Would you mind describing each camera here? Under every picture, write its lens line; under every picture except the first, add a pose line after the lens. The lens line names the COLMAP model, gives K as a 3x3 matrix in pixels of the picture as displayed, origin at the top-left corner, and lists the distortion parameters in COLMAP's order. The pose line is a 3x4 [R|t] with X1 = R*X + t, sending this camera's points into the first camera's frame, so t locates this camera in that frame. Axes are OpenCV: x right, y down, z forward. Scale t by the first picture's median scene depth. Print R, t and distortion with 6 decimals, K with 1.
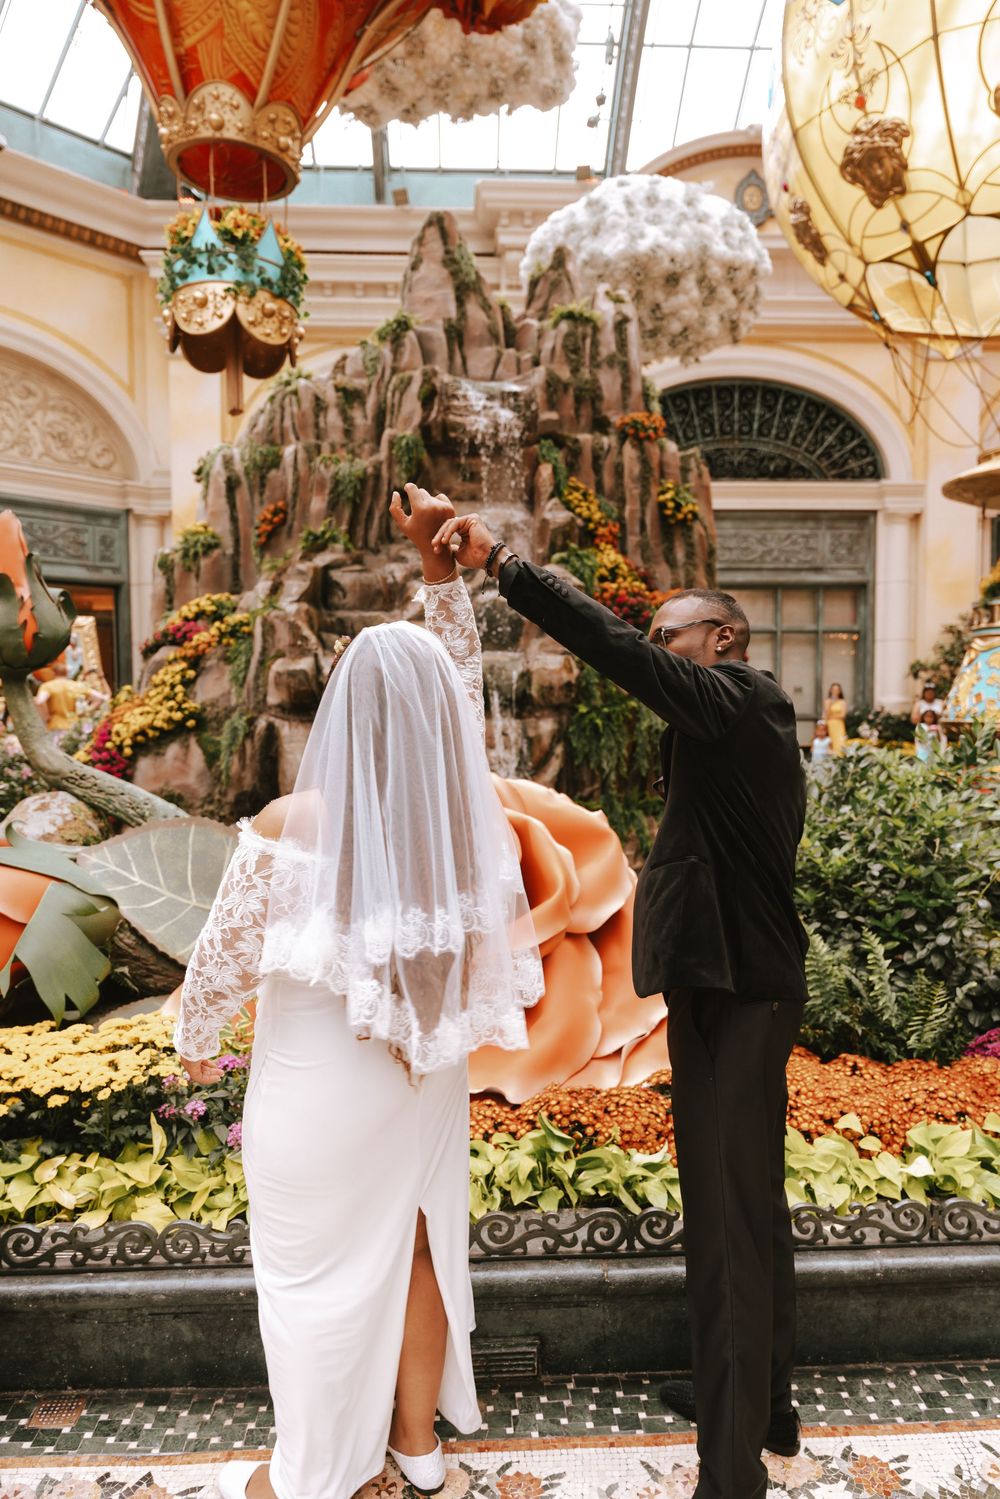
lens RADIAL K [[995.3, 0, 500.0], [0, 995.3, 749.5], [0, 0, 1]] dist [-0.006235, -0.004097]
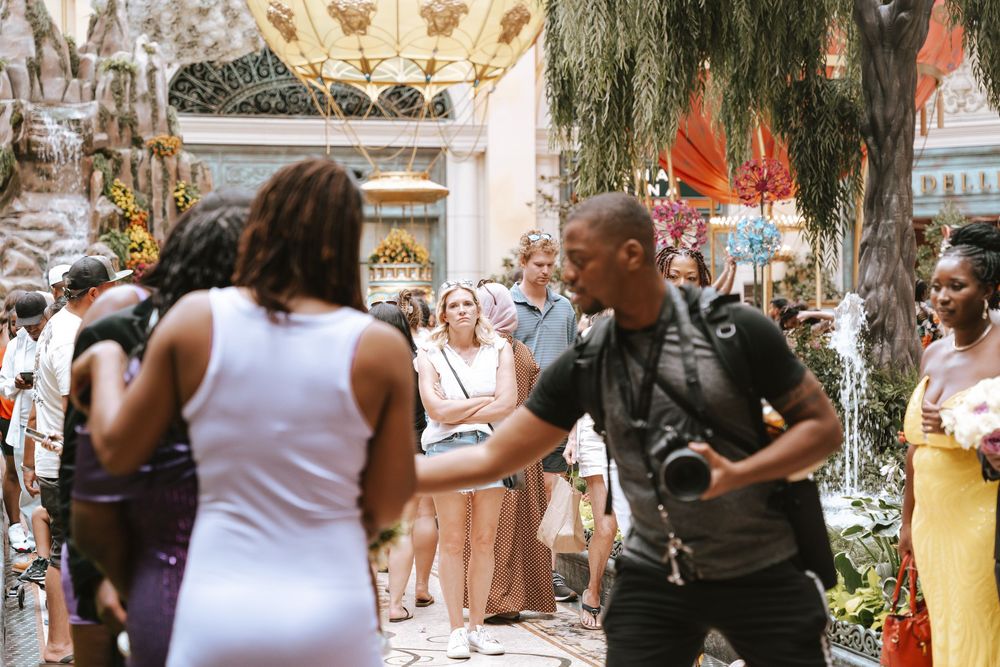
lens RADIAL K [[1949.8, 0, 501.0], [0, 1949.8, 371.1], [0, 0, 1]] dist [0.038261, 0.276614]
pose [[0.980306, -0.004703, 0.197430, 0.055981], [0.010752, 0.999505, -0.029579, 0.108487], [-0.197193, 0.031120, 0.979871, -1.959733]]
